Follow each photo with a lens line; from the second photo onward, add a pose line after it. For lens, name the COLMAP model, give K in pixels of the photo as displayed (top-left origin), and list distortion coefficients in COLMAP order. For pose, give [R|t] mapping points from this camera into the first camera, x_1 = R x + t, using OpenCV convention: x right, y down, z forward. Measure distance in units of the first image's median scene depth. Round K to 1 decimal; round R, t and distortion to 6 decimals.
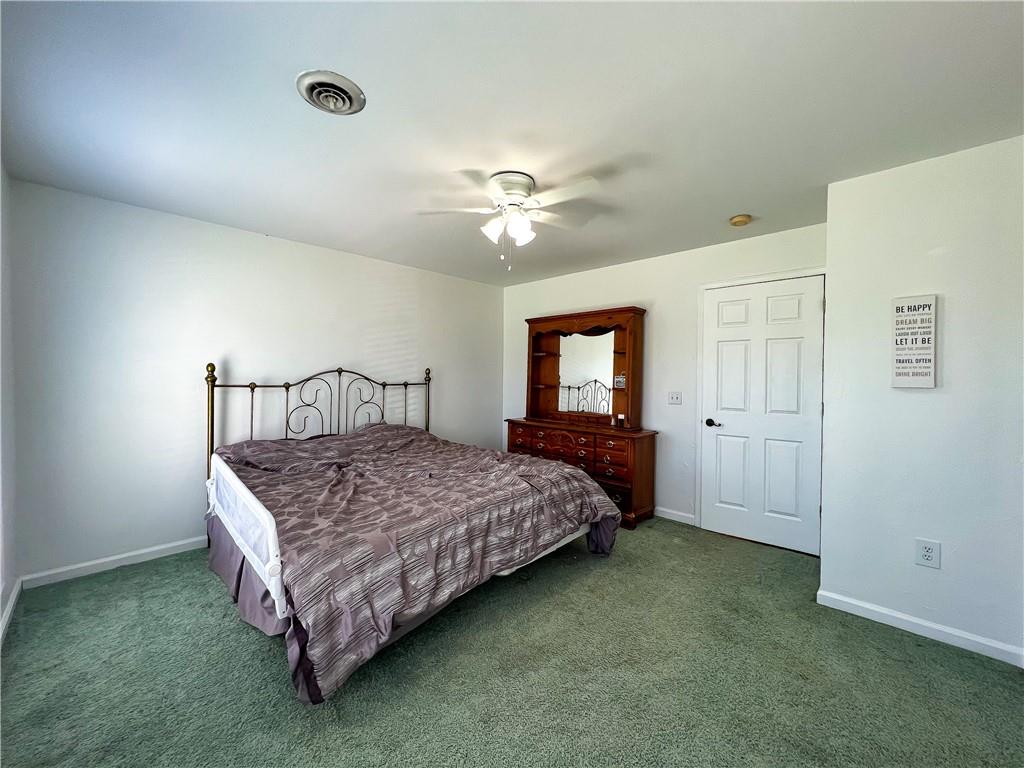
lens RADIAL K [[412.3, 0, 511.2], [0, 412.3, 379.4], [0, 0, 1]] dist [0.000943, 0.000085]
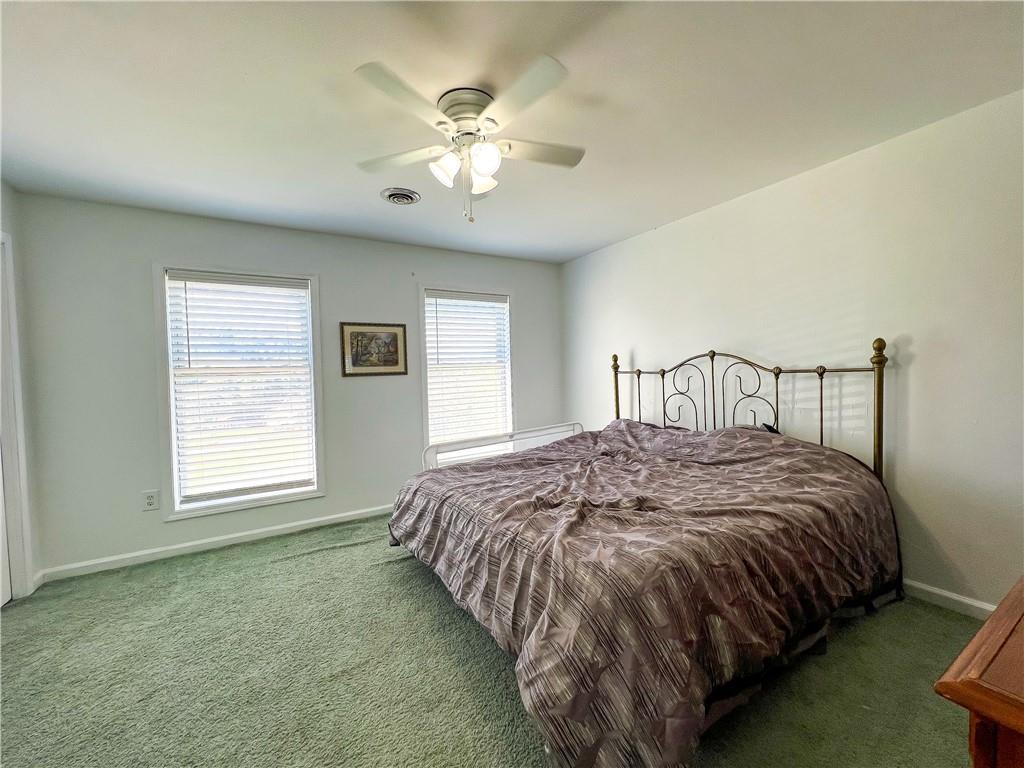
lens RADIAL K [[412.3, 0, 510.2], [0, 412.3, 383.1], [0, 0, 1]] dist [0.000943, 0.000085]
pose [[-0.244542, 0.036878, -0.968937, 0.435119], [0.023904, 0.999202, 0.031997, 0.000100], [0.969344, -0.015337, -0.245228, 0.747749]]
